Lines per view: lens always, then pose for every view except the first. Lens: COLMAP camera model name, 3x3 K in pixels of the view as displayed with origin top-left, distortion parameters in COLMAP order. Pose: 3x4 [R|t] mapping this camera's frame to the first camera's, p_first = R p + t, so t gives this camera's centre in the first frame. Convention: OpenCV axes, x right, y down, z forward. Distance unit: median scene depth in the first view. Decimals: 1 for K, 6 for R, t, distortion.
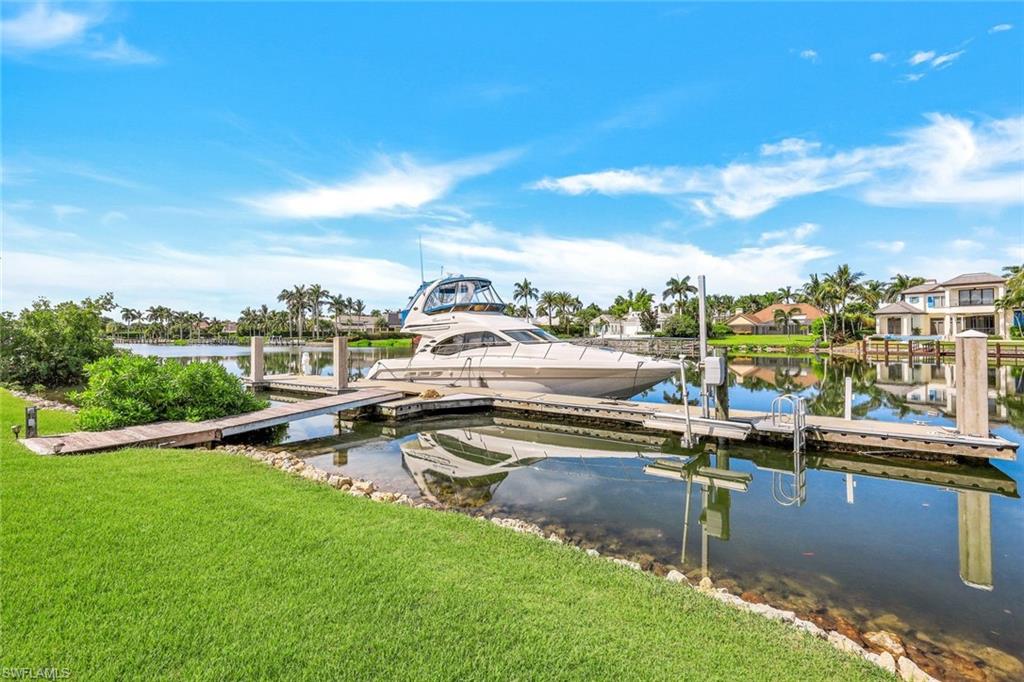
lens RADIAL K [[416.0, 0, 529.4], [0, 416.0, 338.0], [0, 0, 1]] dist [-0.001715, 0.000271]
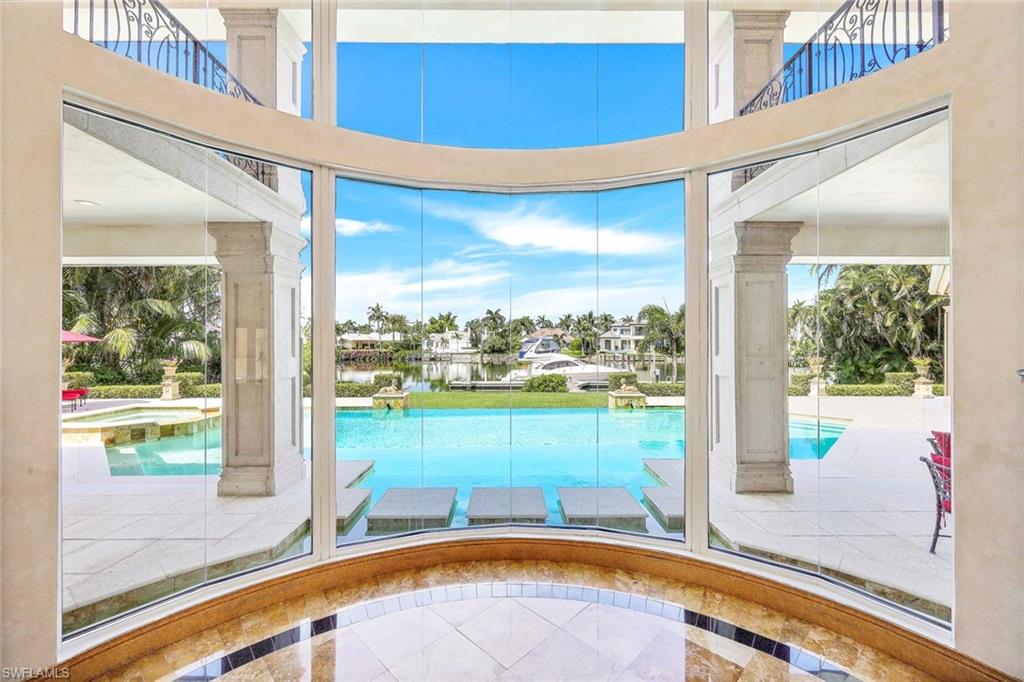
lens RADIAL K [[416.0, 0, 507.5], [0, 416.0, 341.0], [0, 0, 1]] dist [-0.001715, 0.000271]
pose [[0.833743, 0.003581, 0.552141, -0.483128], [0.001566, 0.999960, -0.008851, -0.030569], [-0.552151, 0.008244, 0.833704, -0.264155]]
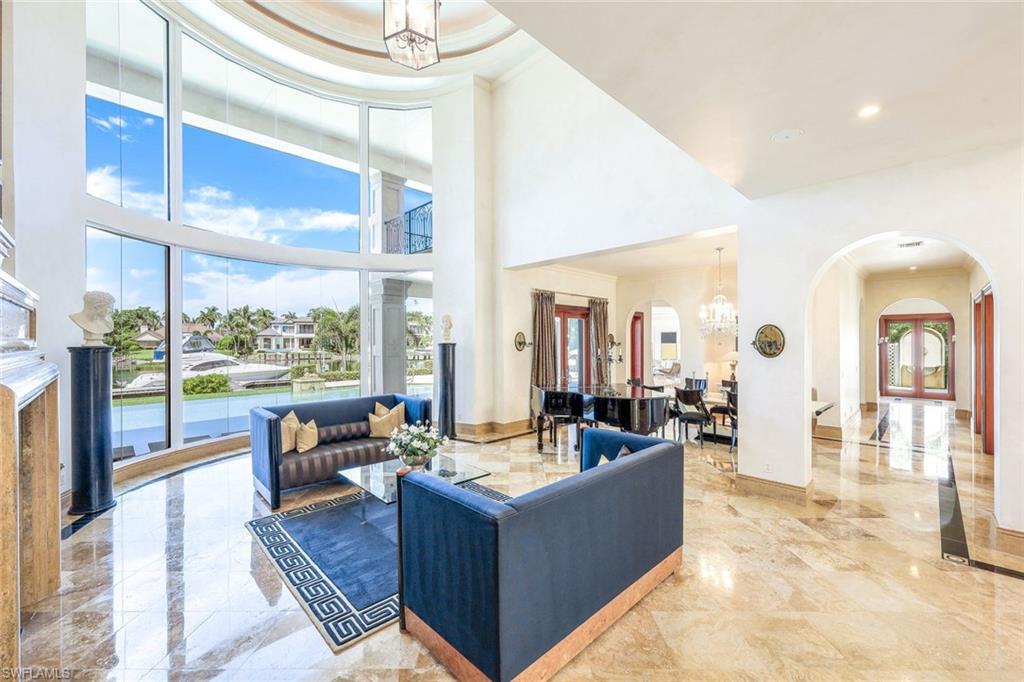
lens RADIAL K [[416.0, 0, 522.1], [0, 416.0, 335.8], [0, 0, 1]] dist [-0.001715, 0.000271]
pose [[0.188557, 0.010607, 0.982005, -0.566077], [0.008530, 0.999886, -0.012438, -0.029283], [-0.982025, 0.010721, 0.188446, -0.315072]]
